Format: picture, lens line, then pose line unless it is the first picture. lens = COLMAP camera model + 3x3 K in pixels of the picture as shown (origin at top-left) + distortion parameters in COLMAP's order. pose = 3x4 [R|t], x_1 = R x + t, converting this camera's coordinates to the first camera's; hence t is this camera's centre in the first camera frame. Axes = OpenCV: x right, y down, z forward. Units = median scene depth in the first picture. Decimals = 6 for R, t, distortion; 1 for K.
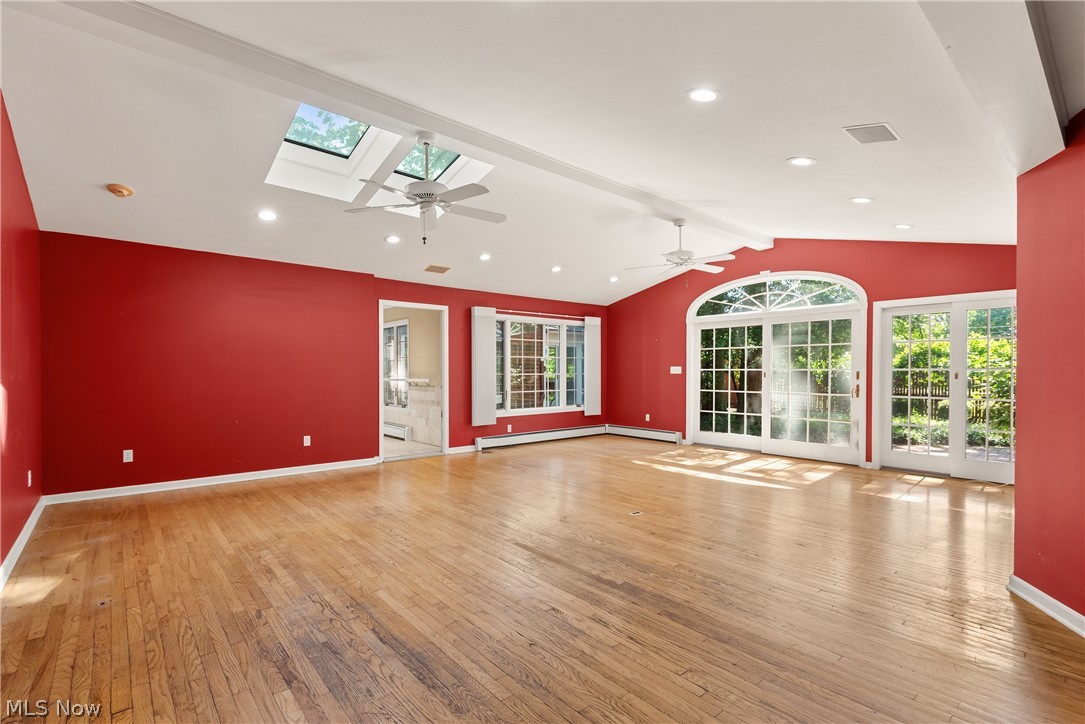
lens RADIAL K [[500.6, 0, 534.8], [0, 500.6, 369.5], [0, 0, 1]] dist [0.002263, -0.001249]
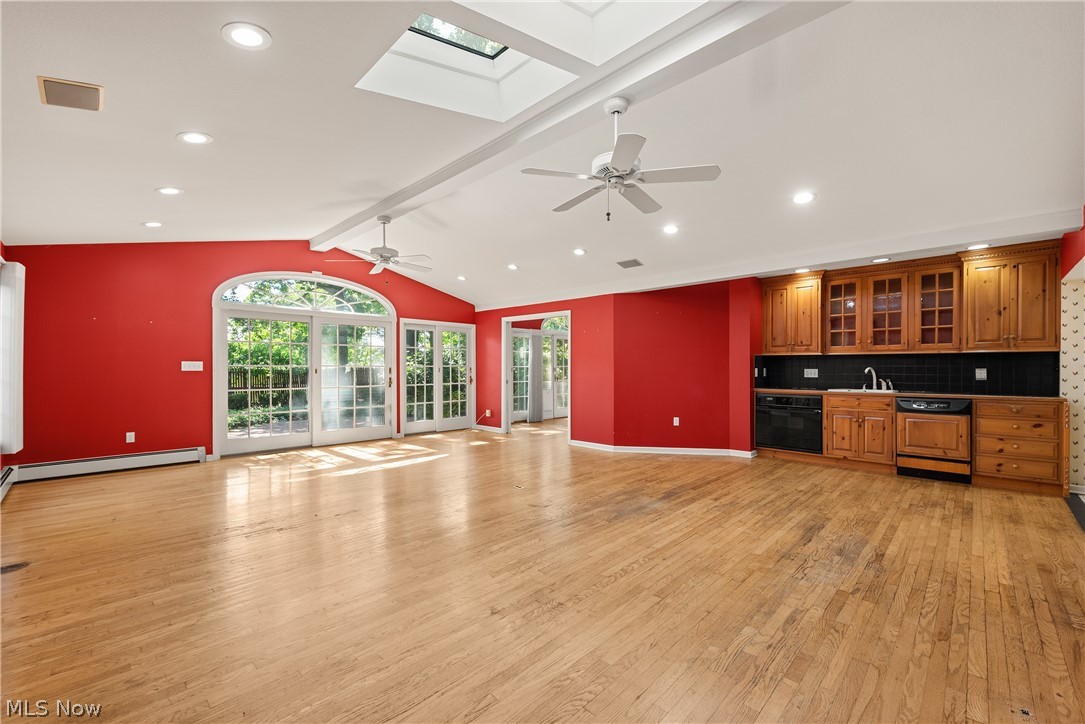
lens RADIAL K [[453.1, 0, 536.8], [0, 453.1, 367.8], [0, 0, 1]] dist [0.001287, -0.001132]
pose [[-0.097334, -0.002472, 0.995249, -1.390365], [-0.002450, 0.999994, 0.002244, 0.002513], [-0.995249, -0.002220, -0.097340, 1.698312]]
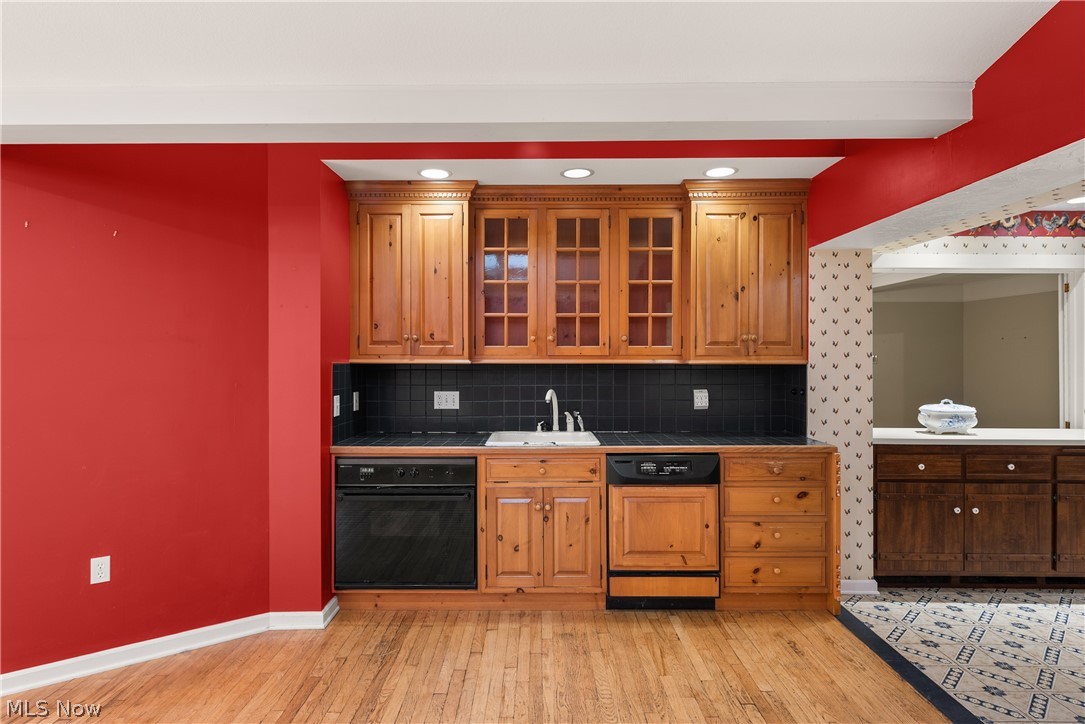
lens RADIAL K [[593.5, 0, 539.3], [0, 593.5, 354.6], [0, 0, 1]] dist [0.005258, -0.002900]
pose [[-0.764517, 0.002287, 0.644599, -0.314364], [-0.001255, 0.999987, -0.005036, -0.073312], [-0.644602, -0.004660, -0.764504, 1.029004]]
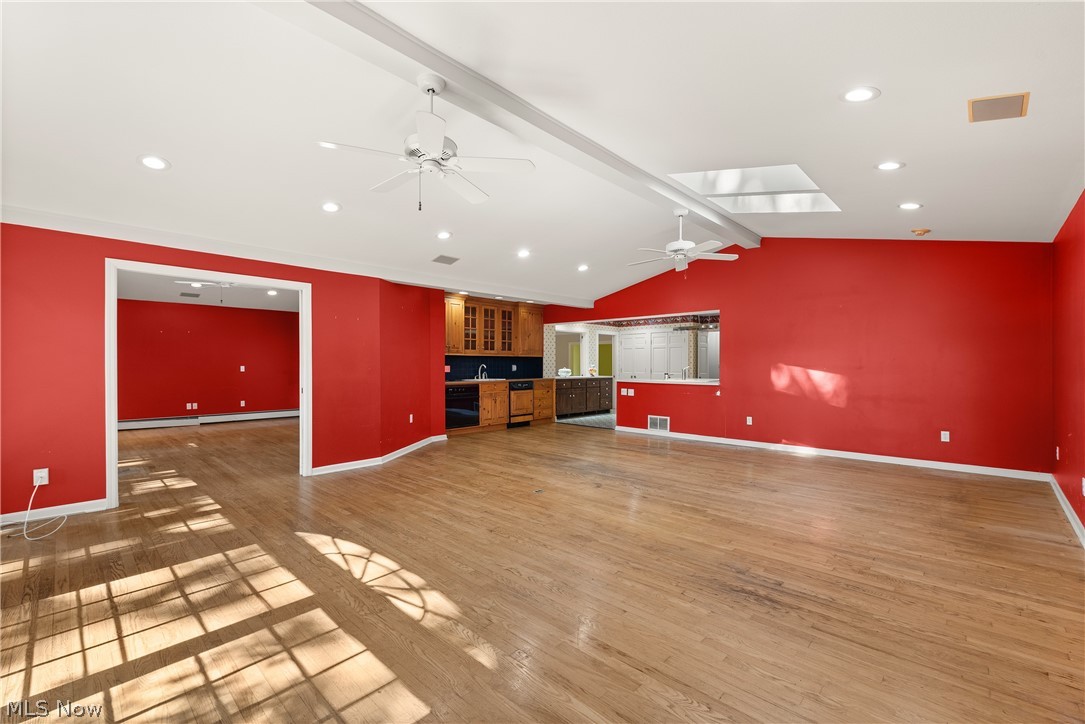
lens RADIAL K [[453.1, 0, 551.1], [0, 453.1, 367.6], [0, 0, 1]] dist [0.001287, -0.001132]
pose [[-0.992015, 0.000375, -0.126123, 0.483970], [-0.000374, 0.999982, 0.005910, 0.004075], [0.126123, 0.005910, -0.991997, 3.226278]]
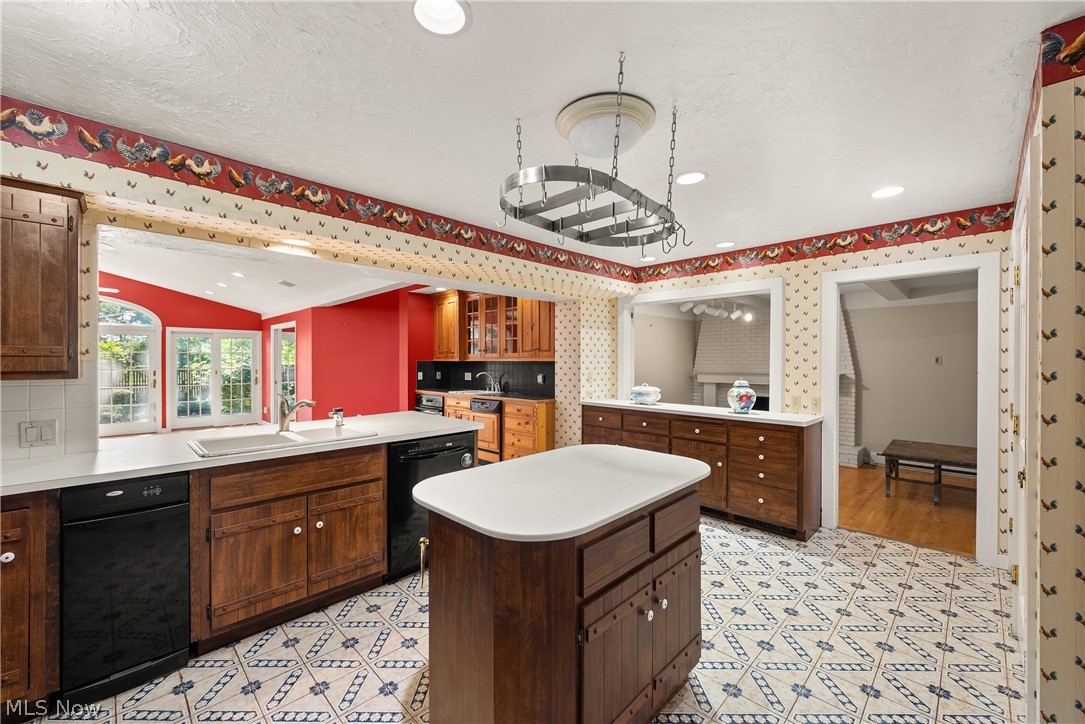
lens RADIAL K [[432.9, 0, 547.3], [0, 432.9, 363.7], [0, 0, 1]] dist [0.001819, 0.000195]
pose [[-0.086537, -0.006694, 0.996226, -1.813660], [0.000426, 0.999977, 0.006756, -0.060931], [-0.996249, 0.001010, -0.086532, -0.188784]]
